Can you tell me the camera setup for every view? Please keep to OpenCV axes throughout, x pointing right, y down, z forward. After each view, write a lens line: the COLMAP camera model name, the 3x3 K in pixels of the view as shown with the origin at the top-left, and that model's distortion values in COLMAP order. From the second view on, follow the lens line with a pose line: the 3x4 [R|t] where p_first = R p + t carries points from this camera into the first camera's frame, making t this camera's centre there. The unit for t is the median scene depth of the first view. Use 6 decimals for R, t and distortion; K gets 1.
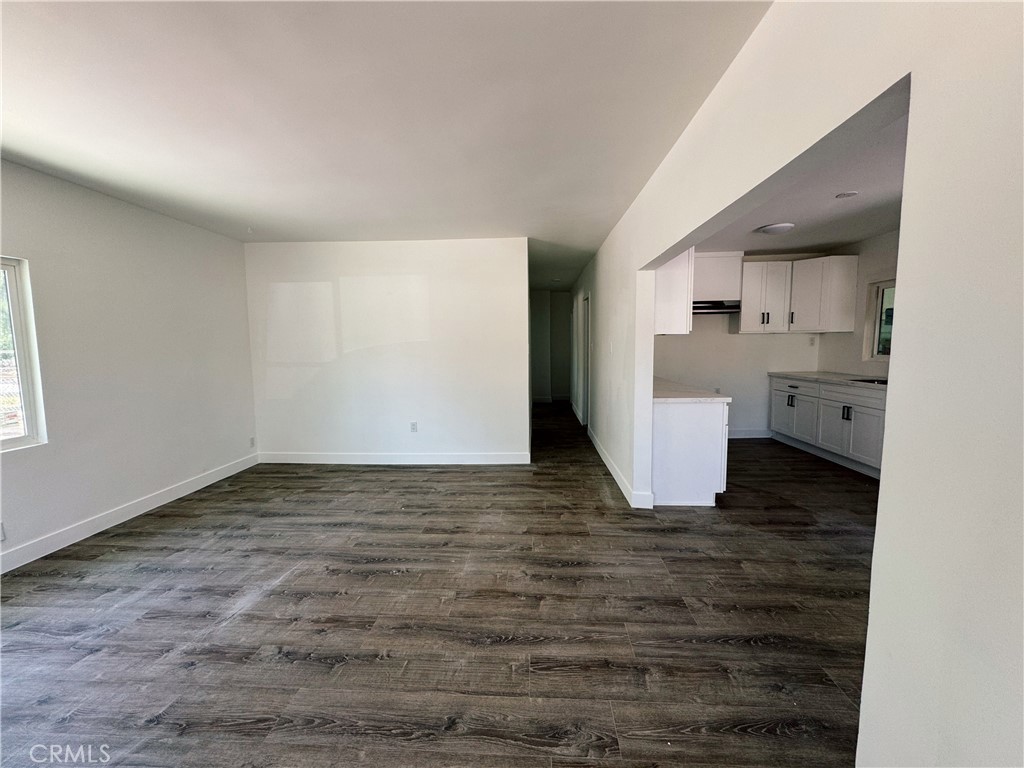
lens RADIAL K [[407.6, 0, 513.7], [0, 407.6, 384.4], [0, 0, 1]] dist [-0.002478, 0.000383]
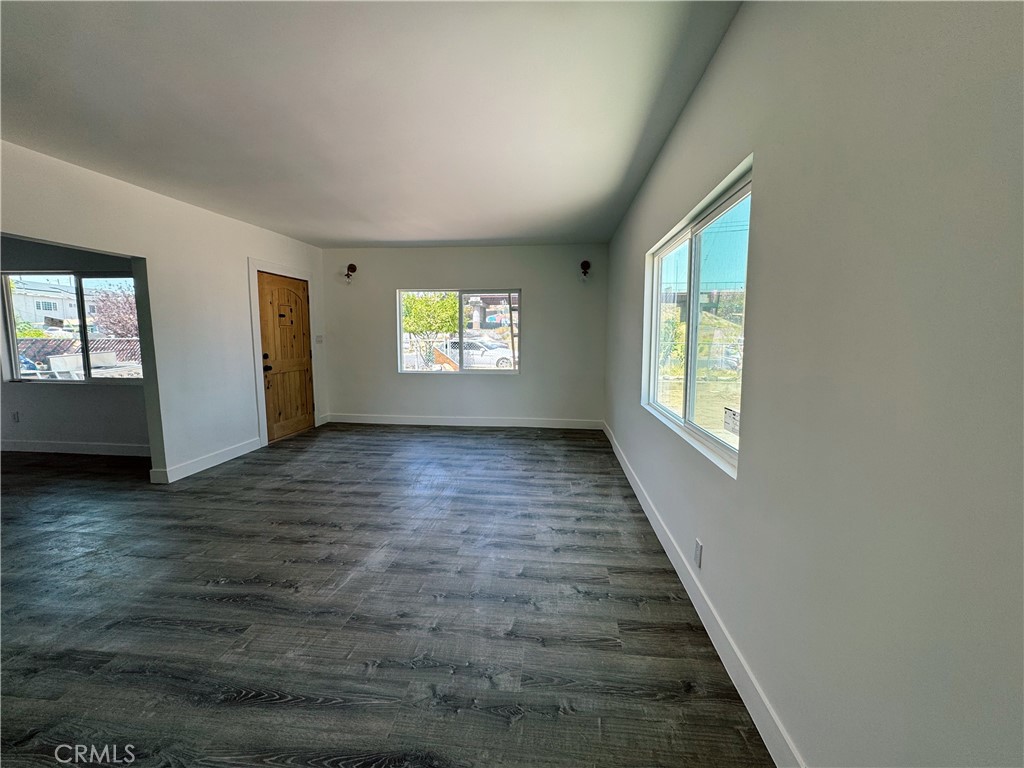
lens RADIAL K [[407.6, 0, 512.6], [0, 407.6, 379.8], [0, 0, 1]] dist [-0.002478, 0.000383]
pose [[-0.998628, 0.007630, 0.051806, -0.716833], [0.018091, 0.978682, 0.204586, -0.098541], [-0.049140, 0.205242, -0.977477, 1.292279]]
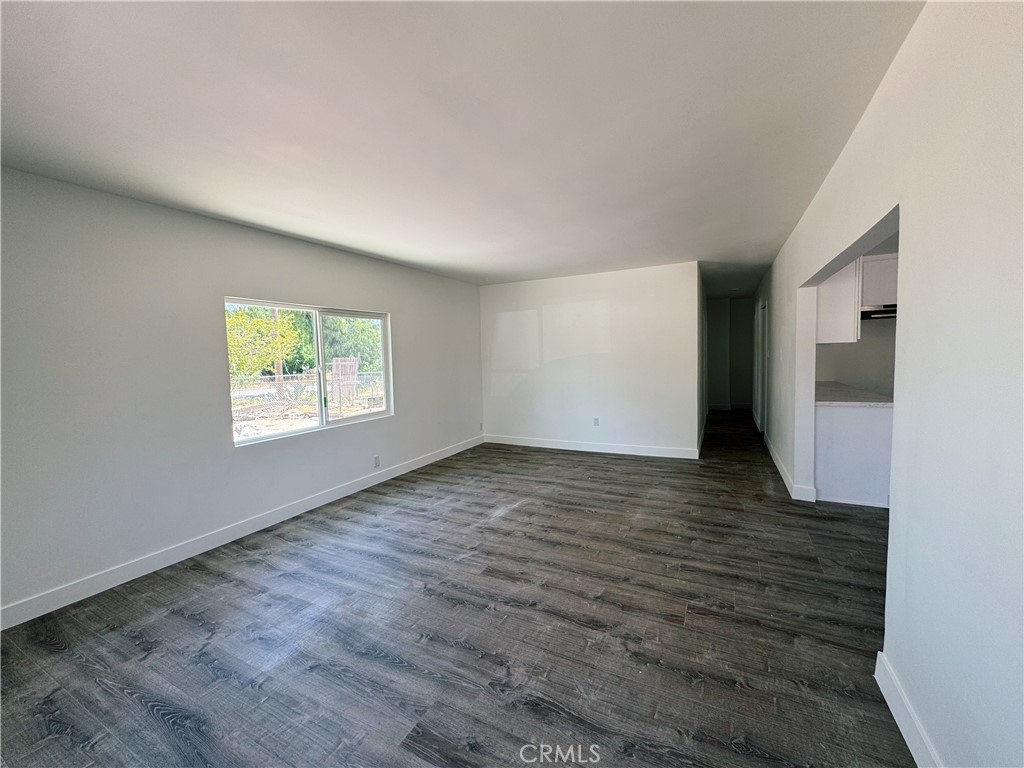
lens RADIAL K [[407.6, 0, 513.8], [0, 407.6, 383.9], [0, 0, 1]] dist [-0.002478, 0.000383]
pose [[0.912776, 0.012024, -0.408284, 0.046280], [-0.020972, 0.999628, -0.017447, 0.023674], [0.407922, 0.024487, 0.912688, -0.344578]]
